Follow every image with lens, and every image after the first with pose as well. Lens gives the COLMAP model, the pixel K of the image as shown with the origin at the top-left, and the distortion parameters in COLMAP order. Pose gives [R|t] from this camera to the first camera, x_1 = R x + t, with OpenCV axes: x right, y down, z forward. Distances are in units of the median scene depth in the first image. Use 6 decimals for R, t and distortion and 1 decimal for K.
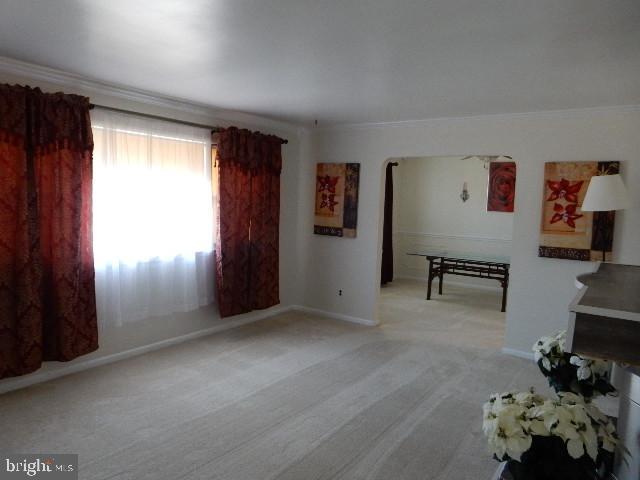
lens RADIAL K [[497.8, 0, 320.0], [0, 497.8, 240.0], [0, 0, 1]] dist [0.001326, 0.001341]
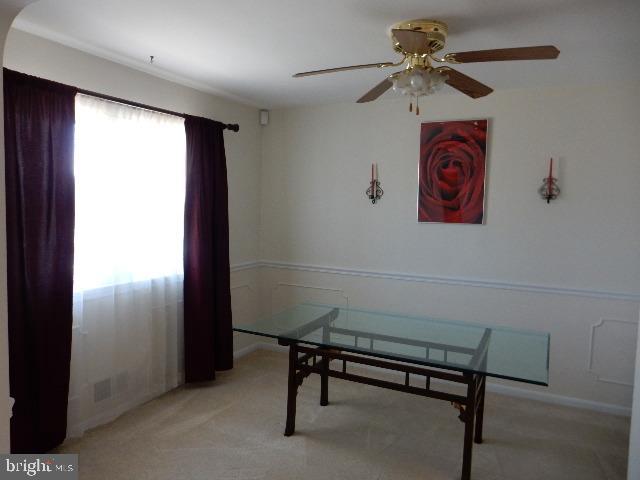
lens RADIAL K [[484.5, 0, 320.0], [0, 484.5, 240.0], [0, 0, 1]] dist [-0.001861, -0.005298]
pose [[0.990903, -0.017992, 0.133369, 0.305494], [0.019465, 0.999763, -0.009750, -0.064746], [-0.133162, 0.012258, 0.991018, 0.937212]]
